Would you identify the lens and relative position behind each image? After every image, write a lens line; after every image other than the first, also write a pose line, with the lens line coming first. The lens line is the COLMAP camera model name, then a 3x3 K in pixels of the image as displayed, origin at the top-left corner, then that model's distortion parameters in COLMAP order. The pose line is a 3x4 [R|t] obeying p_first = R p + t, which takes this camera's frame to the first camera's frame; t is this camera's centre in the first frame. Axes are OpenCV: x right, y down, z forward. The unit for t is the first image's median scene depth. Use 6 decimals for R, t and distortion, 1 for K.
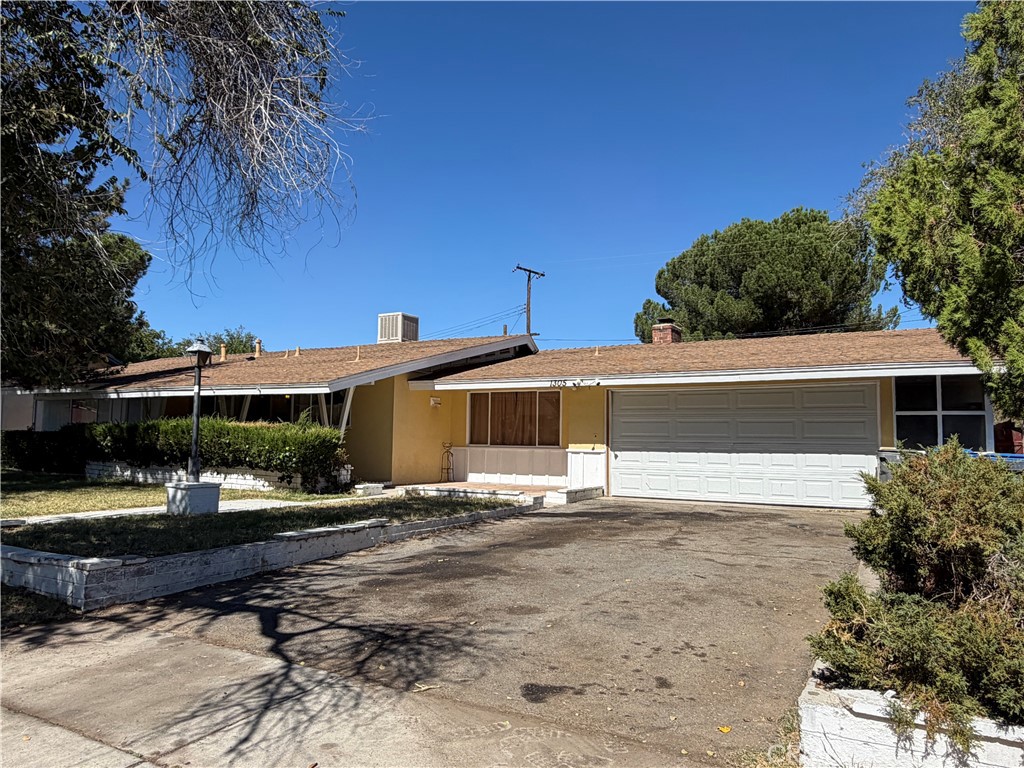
lens RADIAL K [[731.1, 0, 510.0], [0, 731.1, 386.2], [0, 0, 1]] dist [0.001220, -0.003155]
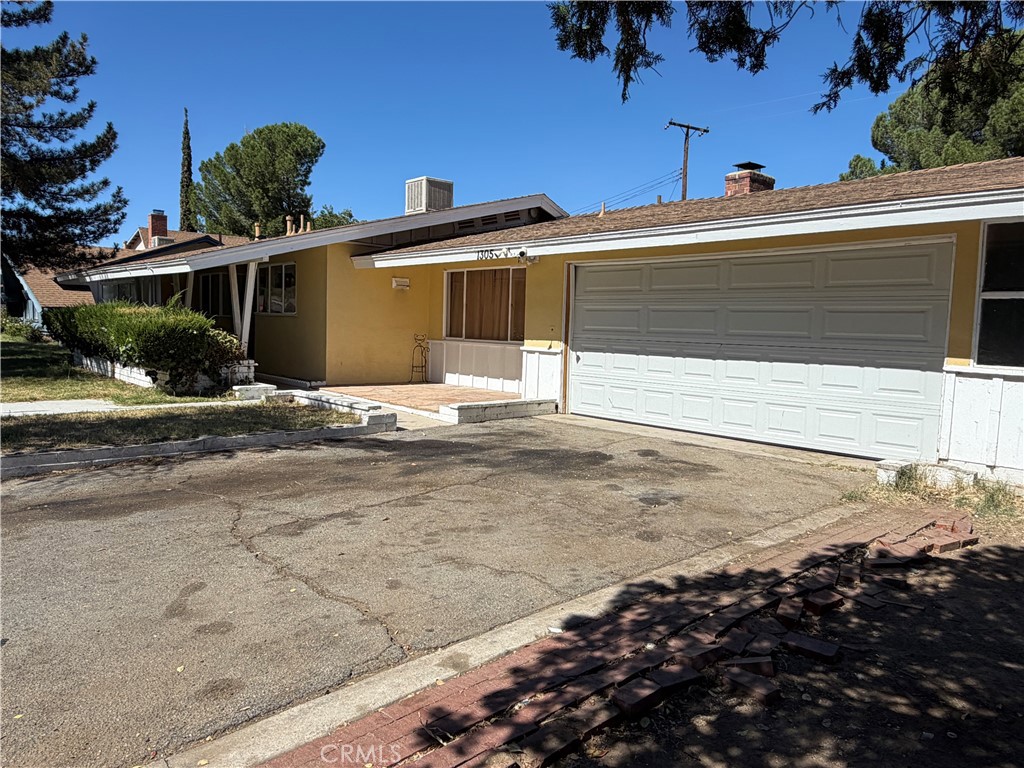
lens RADIAL K [[727.6, 0, 513.5], [0, 727.6, 384.7], [0, 0, 1]] dist [0.001249, 0.002300]
pose [[0.943016, 0.039516, -0.330392, 0.343216], [0.010860, 0.988739, 0.149253, 0.016104], [0.332570, -0.144336, 0.931968, 0.341840]]
